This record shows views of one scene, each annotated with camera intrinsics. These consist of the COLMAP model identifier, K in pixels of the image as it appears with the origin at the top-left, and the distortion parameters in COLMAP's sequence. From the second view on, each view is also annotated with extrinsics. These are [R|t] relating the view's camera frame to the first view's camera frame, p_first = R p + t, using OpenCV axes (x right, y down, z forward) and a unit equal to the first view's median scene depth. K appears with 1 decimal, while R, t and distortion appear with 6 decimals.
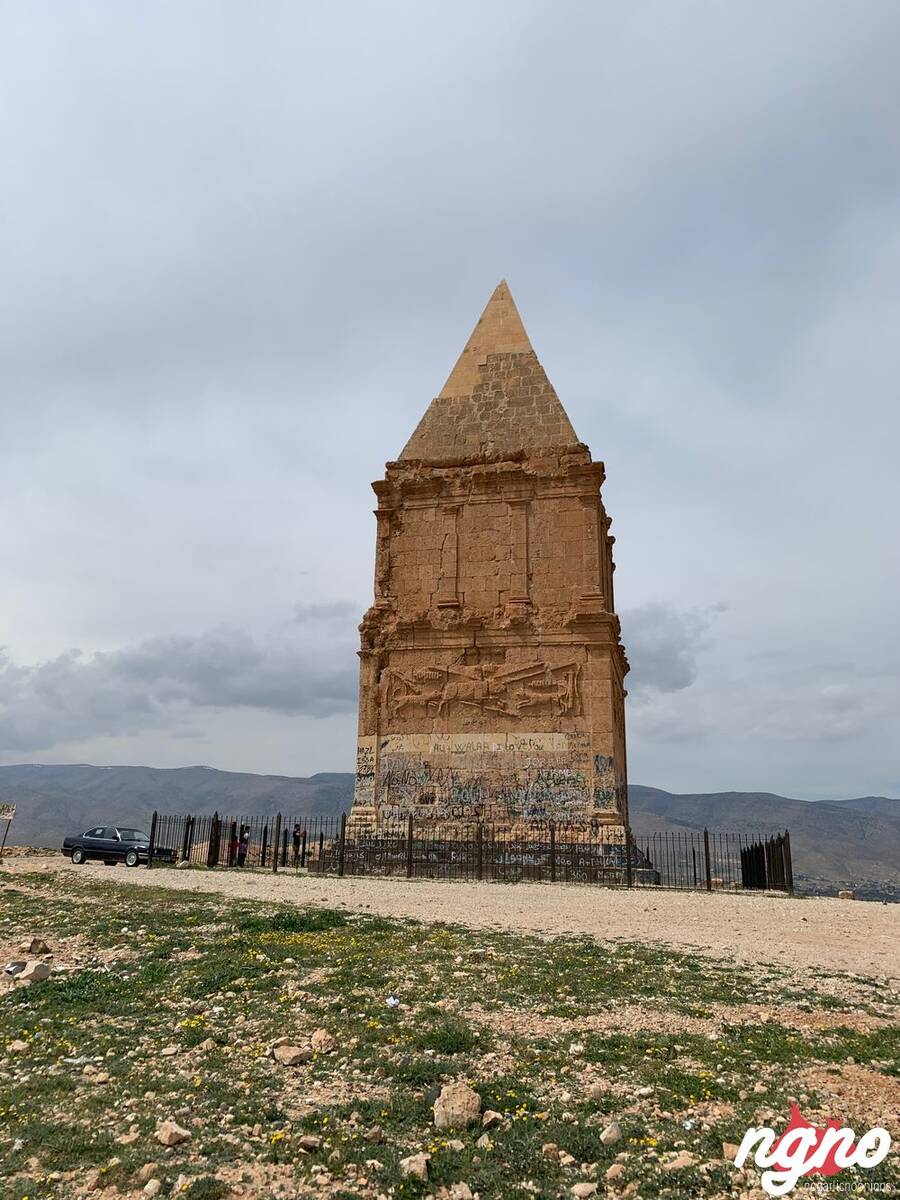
lens RADIAL K [[916.3, 0, 450.8], [0, 916.3, 595.8], [0, 0, 1]] dist [-0.006458, -0.017093]
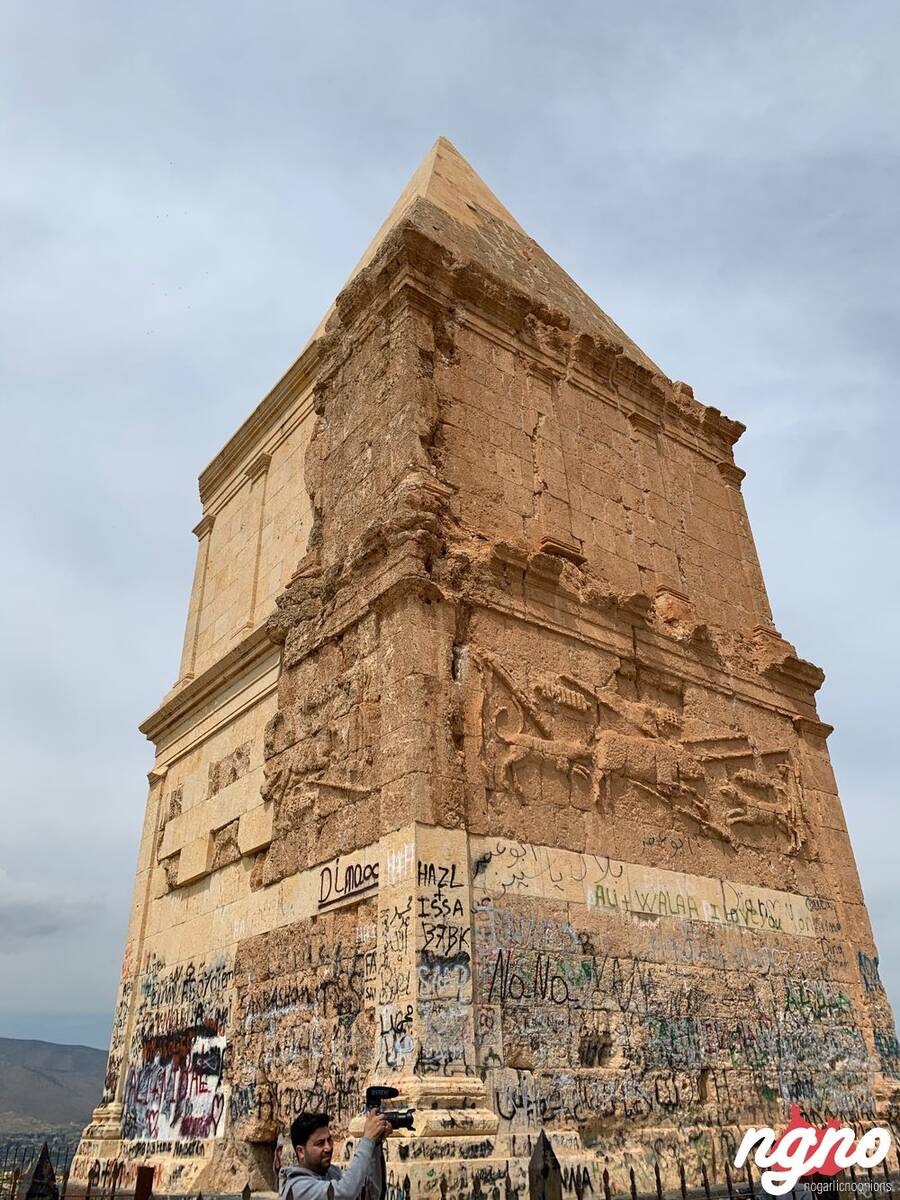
lens RADIAL K [[916.3, 0, 447.5], [0, 916.3, 603.3], [0, 0, 1]] dist [-0.006458, -0.017093]
pose [[0.653237, 0.342567, 0.675225, -0.332832], [-0.187741, 0.937228, -0.293864, 0.175388], [-0.733508, 0.065196, 0.676546, 0.795370]]
